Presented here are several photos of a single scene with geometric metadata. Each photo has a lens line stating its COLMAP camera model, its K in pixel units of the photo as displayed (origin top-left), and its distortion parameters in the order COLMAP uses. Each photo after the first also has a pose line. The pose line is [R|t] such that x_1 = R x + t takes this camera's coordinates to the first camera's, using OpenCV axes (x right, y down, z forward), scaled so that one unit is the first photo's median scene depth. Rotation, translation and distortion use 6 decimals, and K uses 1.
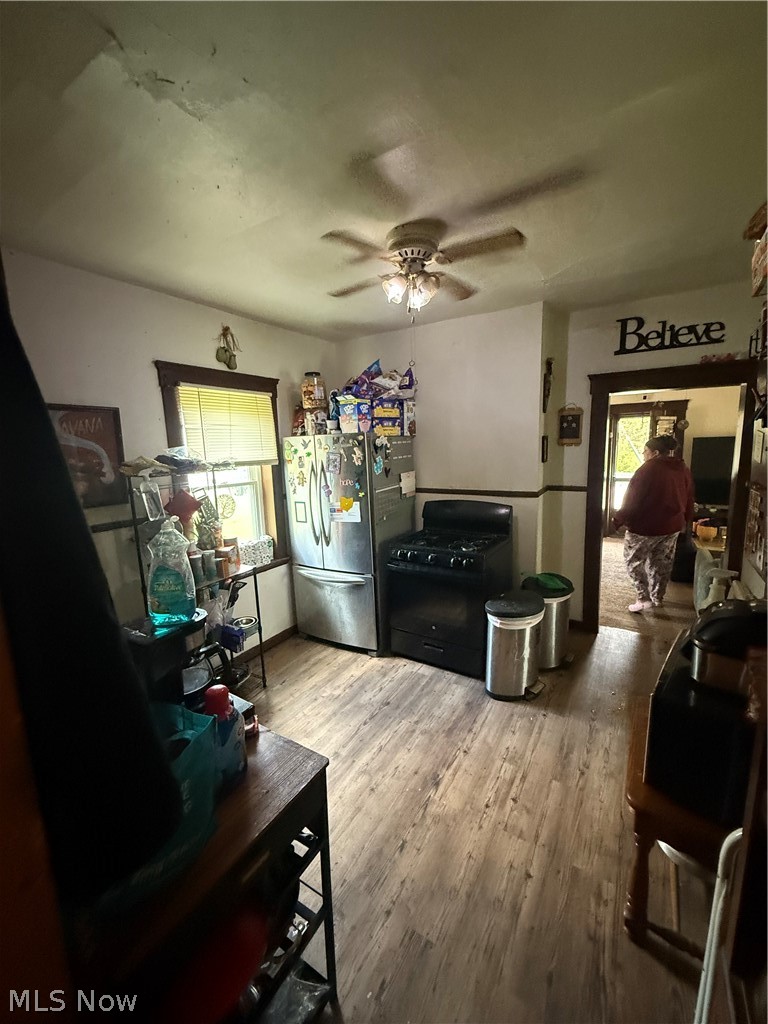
lens RADIAL K [[410.1, 0, 383.2], [0, 410.1, 514.1], [0, 0, 1]] dist [-0.001647, -0.000179]
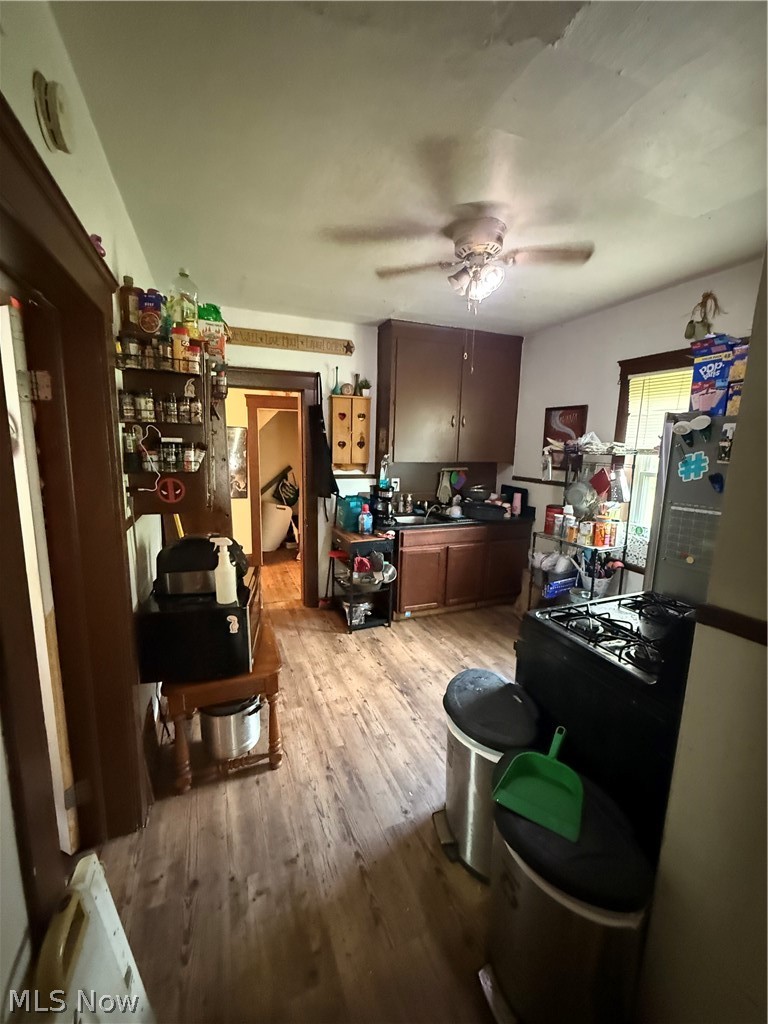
lens RADIAL K [[410.1, 0, 381.8], [0, 410.1, 509.5], [0, 0, 1]] dist [-0.001647, -0.000179]
pose [[-0.586611, 0.158527, -0.794202, 1.033208], [-0.126117, 0.950810, 0.282939, -0.241971], [0.799989, 0.266138, -0.537763, 1.384118]]
